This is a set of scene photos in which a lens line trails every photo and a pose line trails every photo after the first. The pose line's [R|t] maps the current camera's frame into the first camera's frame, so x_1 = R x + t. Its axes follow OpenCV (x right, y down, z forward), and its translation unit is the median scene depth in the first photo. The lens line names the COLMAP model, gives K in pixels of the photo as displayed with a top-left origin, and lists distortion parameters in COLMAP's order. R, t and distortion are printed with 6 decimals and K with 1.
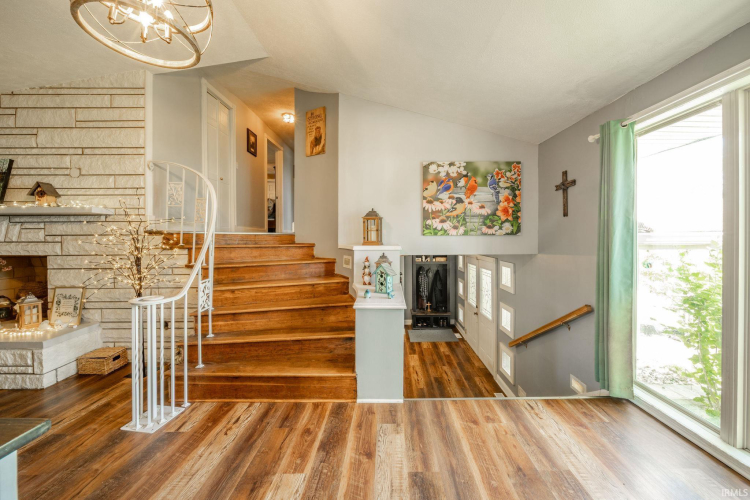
lens RADIAL K [[257.6, 0, 389.4], [0, 257.6, 238.7], [0, 0, 1]] dist [-0.000979, -0.000228]
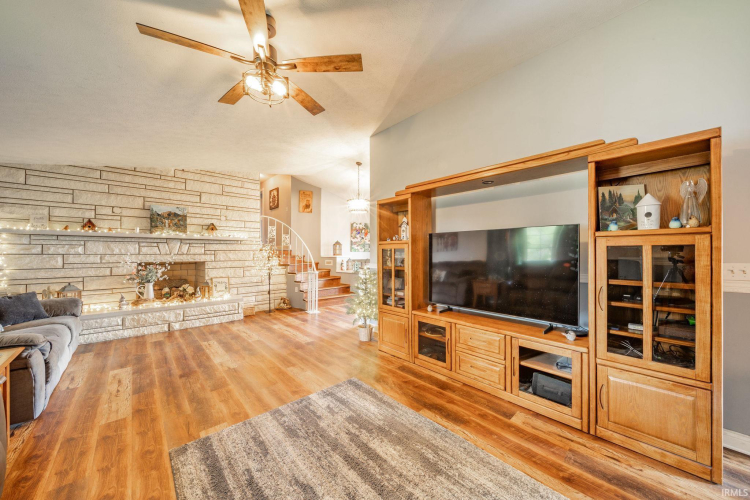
lens RADIAL K [[262.3, 0, 368.3], [0, 262.3, 251.8], [0, 0, 1]] dist [-0.000901, -0.000213]
pose [[0.748869, 0.004858, 0.662700, -1.420094], [0.002555, 0.999945, -0.010216, 0.015621], [-0.662713, 0.009344, 0.748815, -0.996757]]
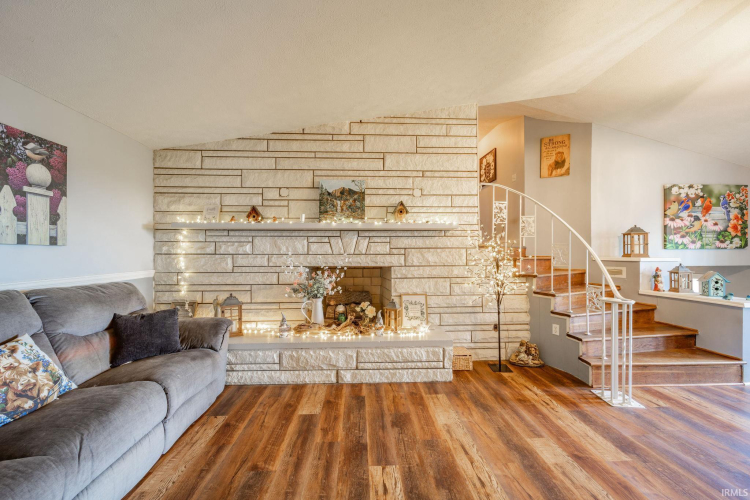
lens RADIAL K [[262.3, 0, 368.3], [0, 262.3, 251.8], [0, 0, 1]] dist [-0.000901, -0.000213]
pose [[0.999588, 0.000536, 0.028712, -1.220833], [-0.000342, 0.999977, -0.006769, 0.008555], [-0.028715, 0.006756, 0.999565, -0.118797]]
